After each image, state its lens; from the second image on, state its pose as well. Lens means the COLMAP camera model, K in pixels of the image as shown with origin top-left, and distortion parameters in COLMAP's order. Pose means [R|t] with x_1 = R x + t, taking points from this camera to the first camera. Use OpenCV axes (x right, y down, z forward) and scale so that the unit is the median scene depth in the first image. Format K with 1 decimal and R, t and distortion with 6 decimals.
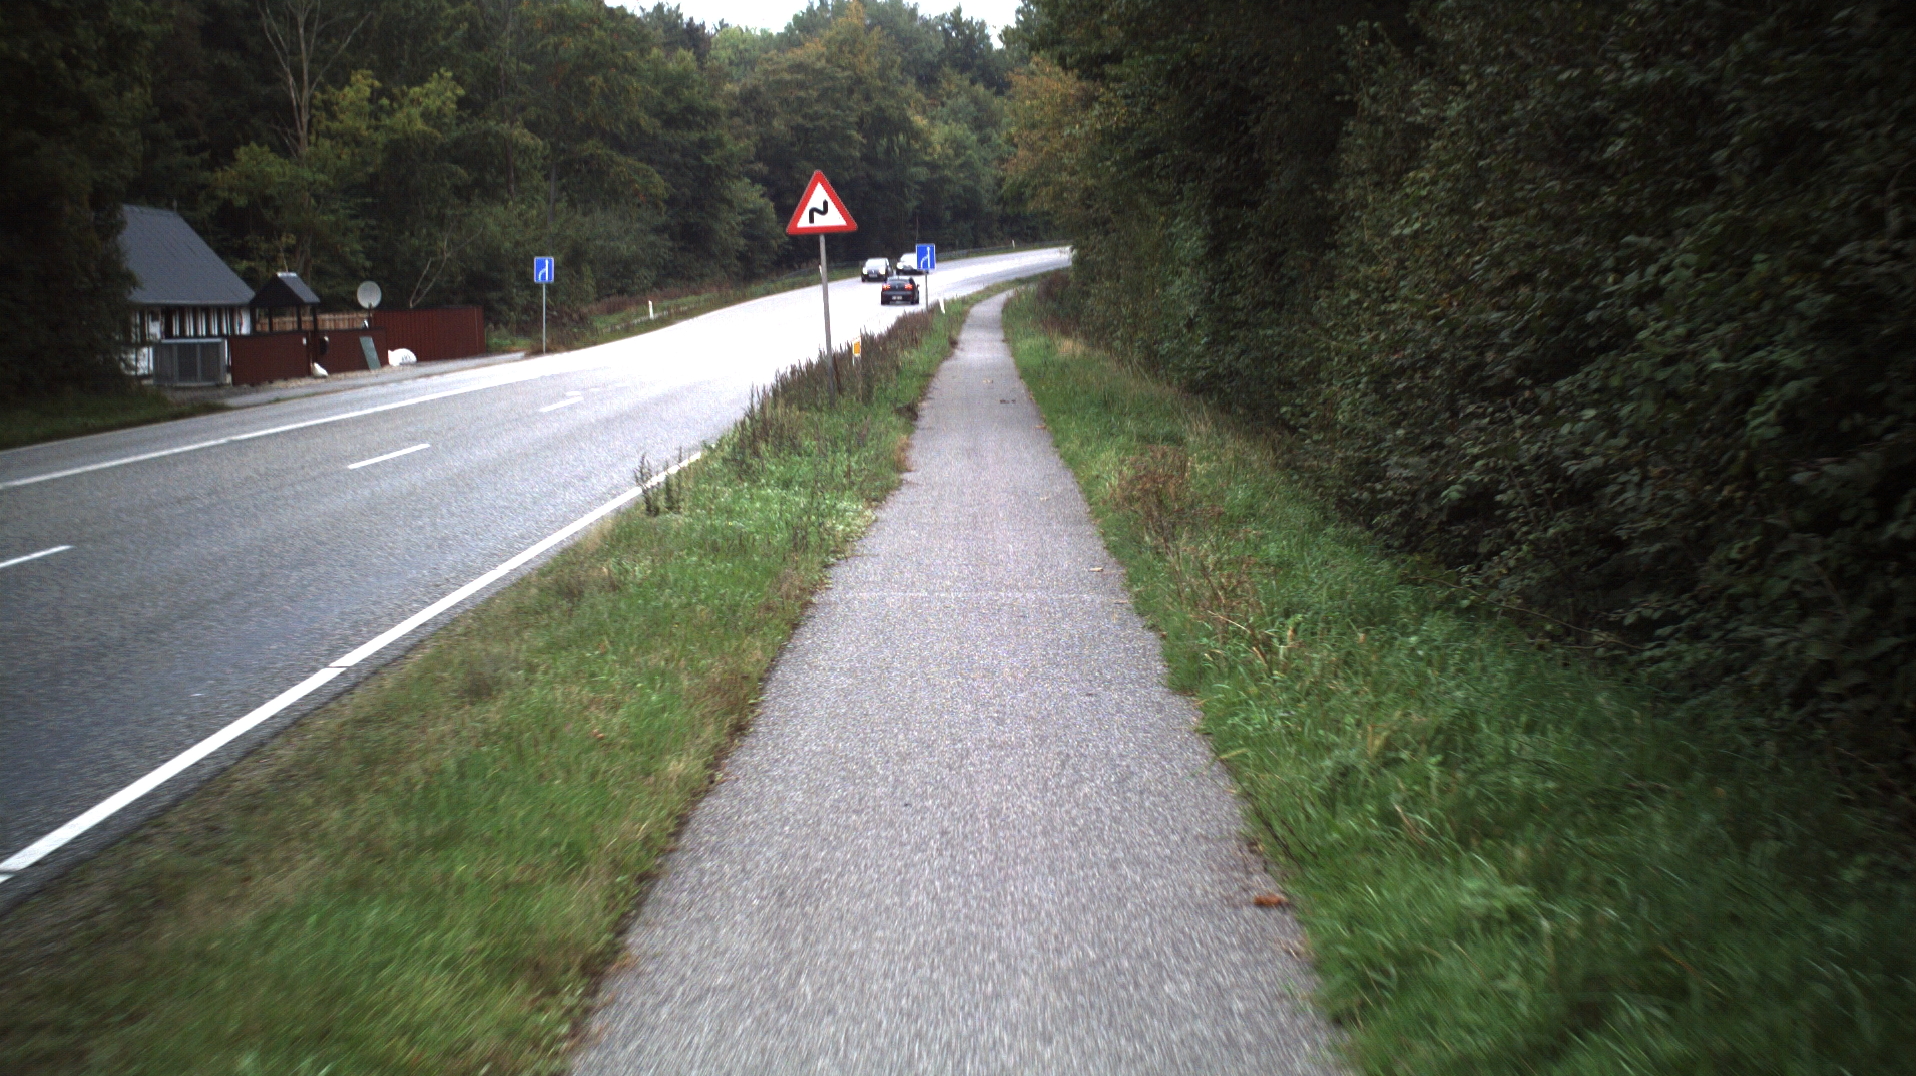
lens RADIAL K [[1366.1, 0, 960.5], [0, 1366.1, 525.8], [0, 0, 1]] dist [0.023548, 0.000049]
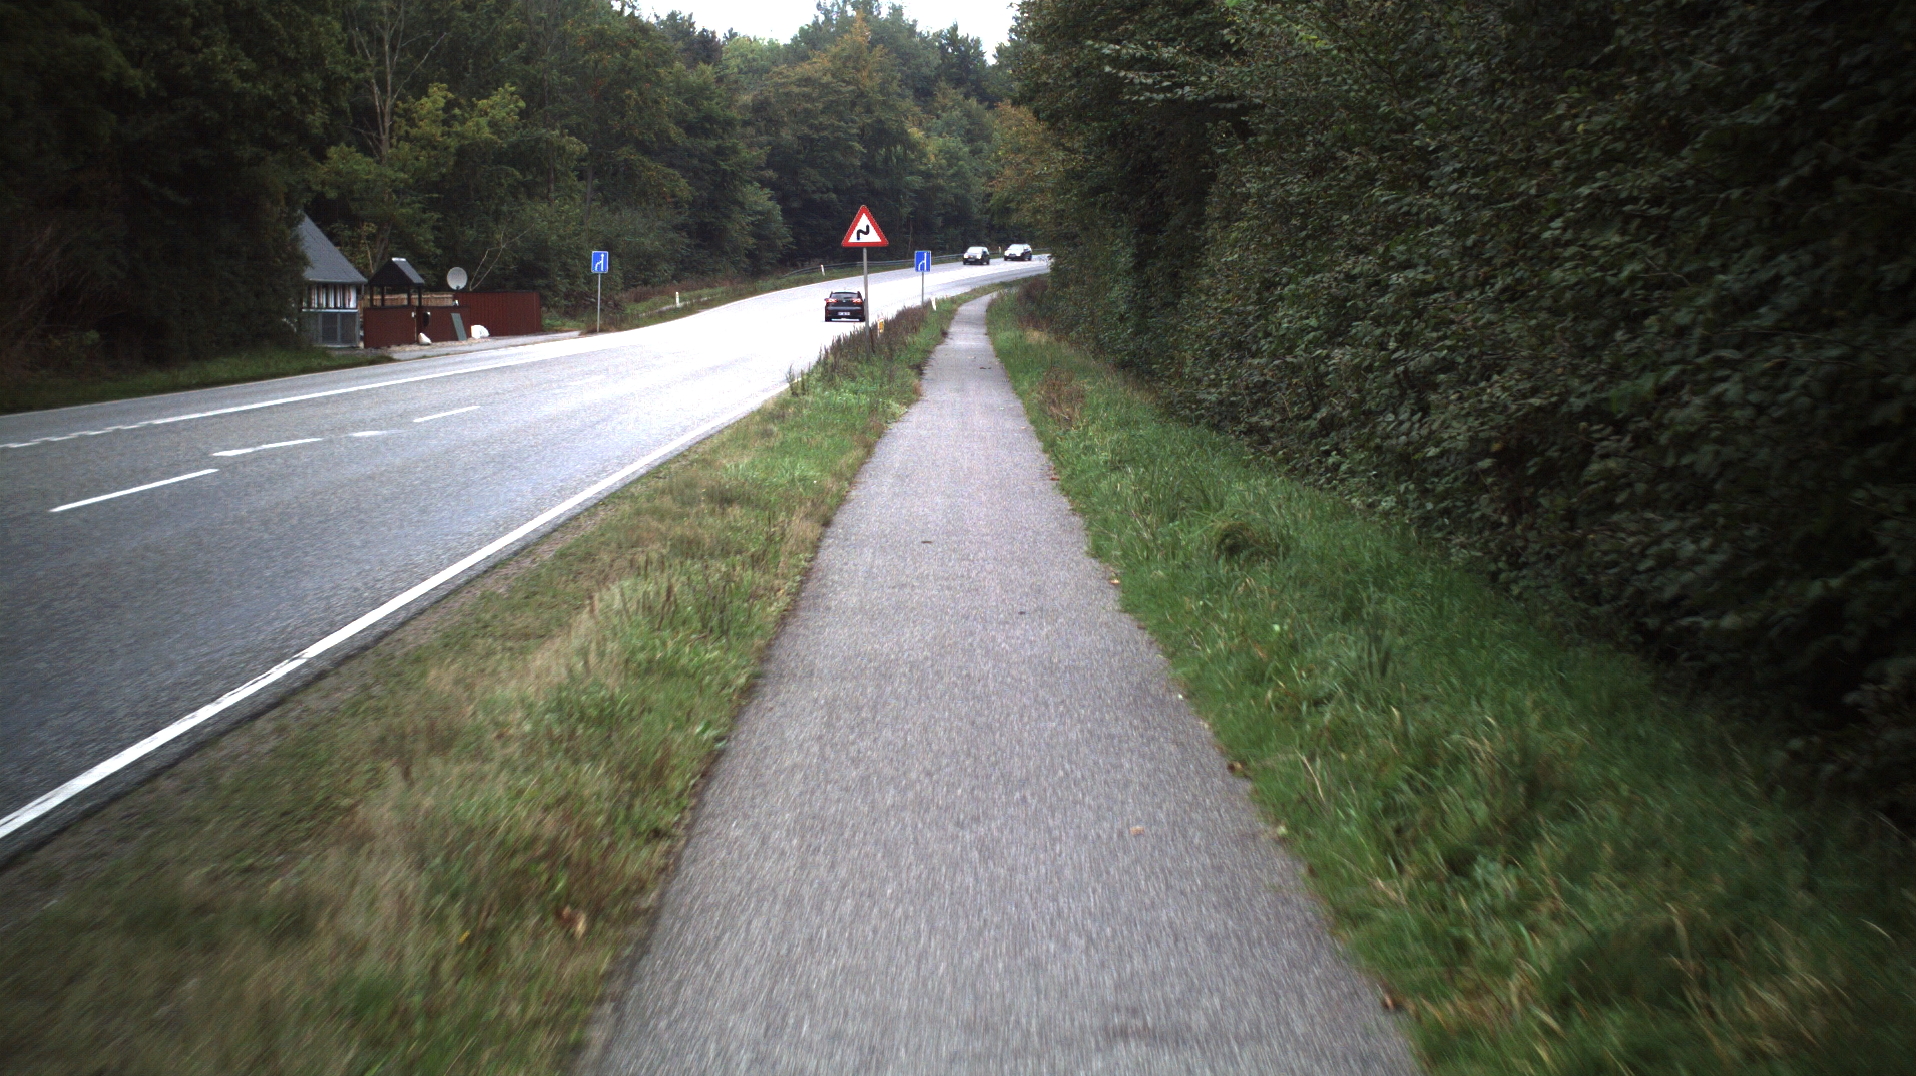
lens RADIAL K [[1386.1, 0, 966.0], [0, 1386.1, 520.8], [0, 0, 1]] dist [0.052680, -0.002636]
pose [[0.999473, 0.027462, 0.017327, -0.002703], [-0.027319, 0.999591, -0.008446, 0.034296], [-0.017552, 0.007968, 0.999814, -0.186254]]
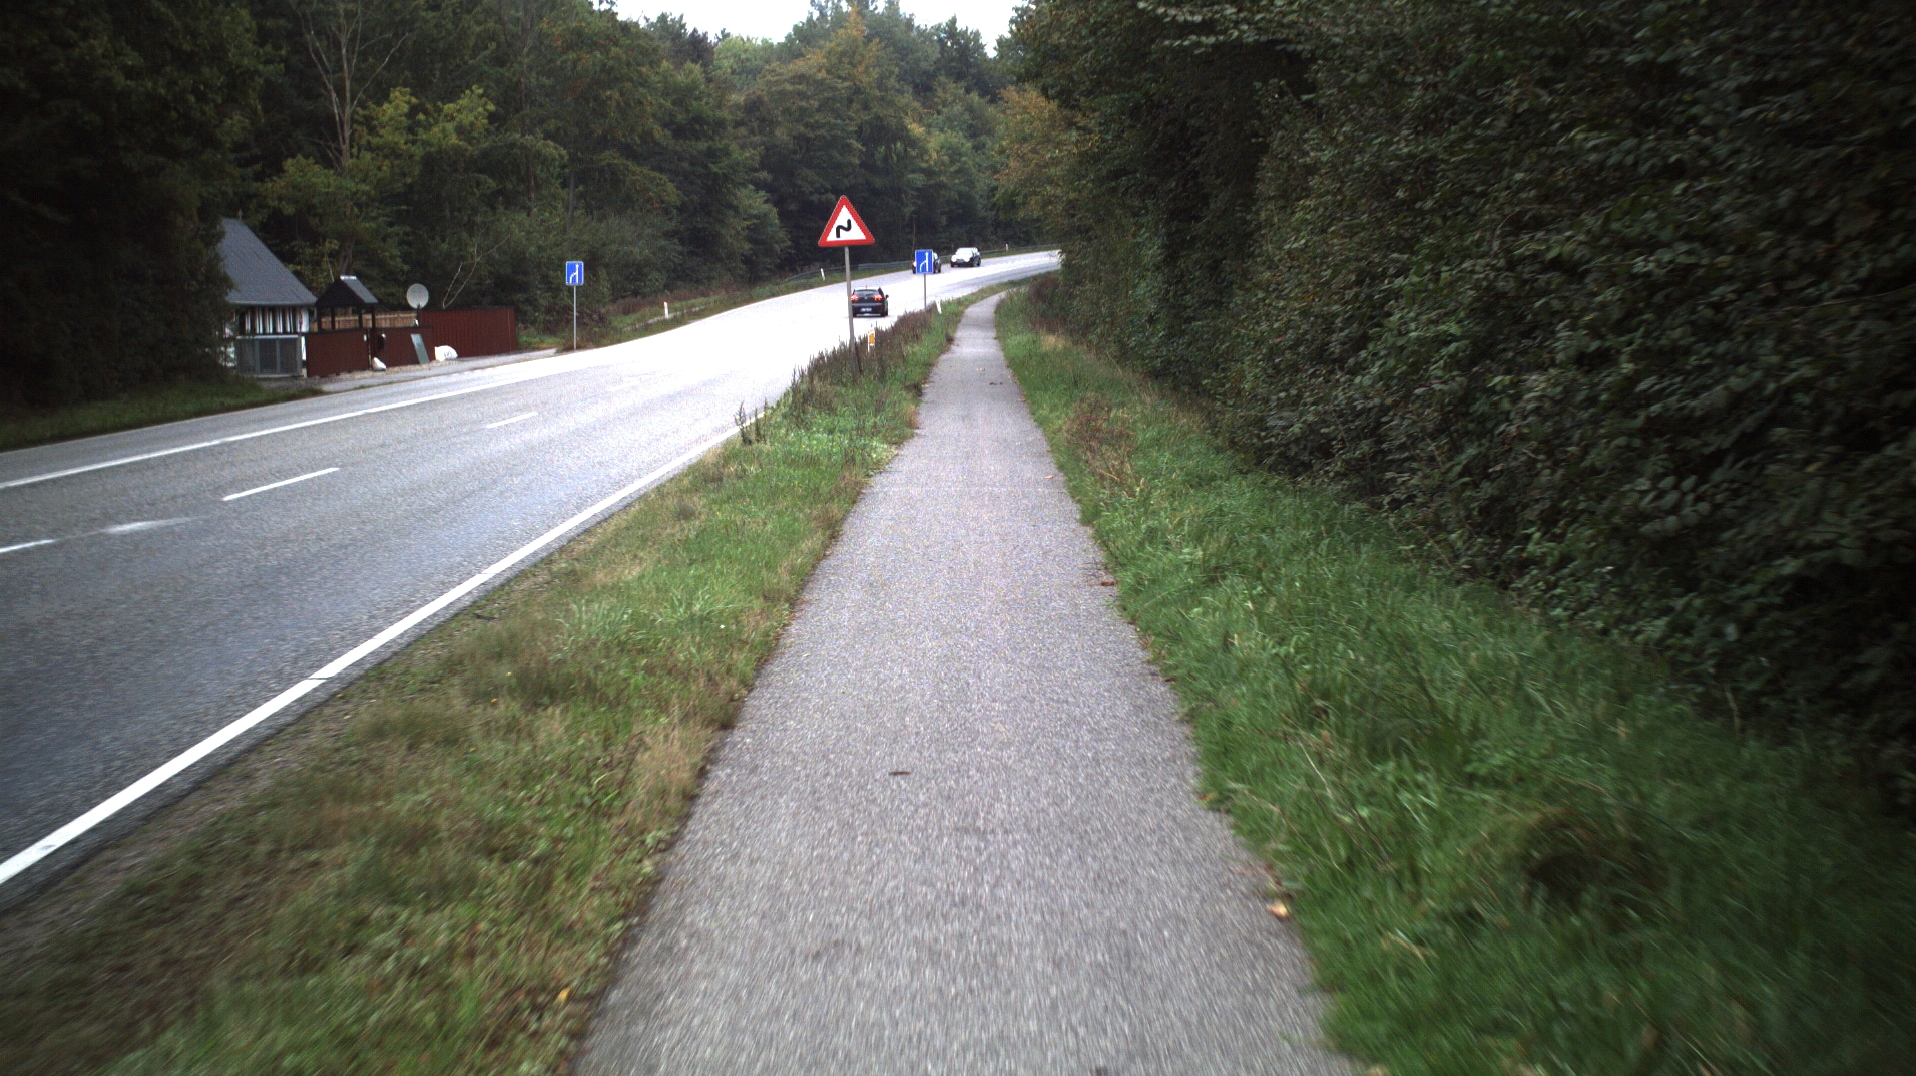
lens RADIAL K [[1386.1, 0, 959.6], [0, 1386.1, 505.5], [0, 0, 1]] dist [0.052680, -0.002636]
pose [[0.999996, -0.001686, 0.002193, -0.000210], [0.001726, 0.999828, -0.018446, 0.016941], [-0.002162, 0.018450, 0.999827, -0.095635]]
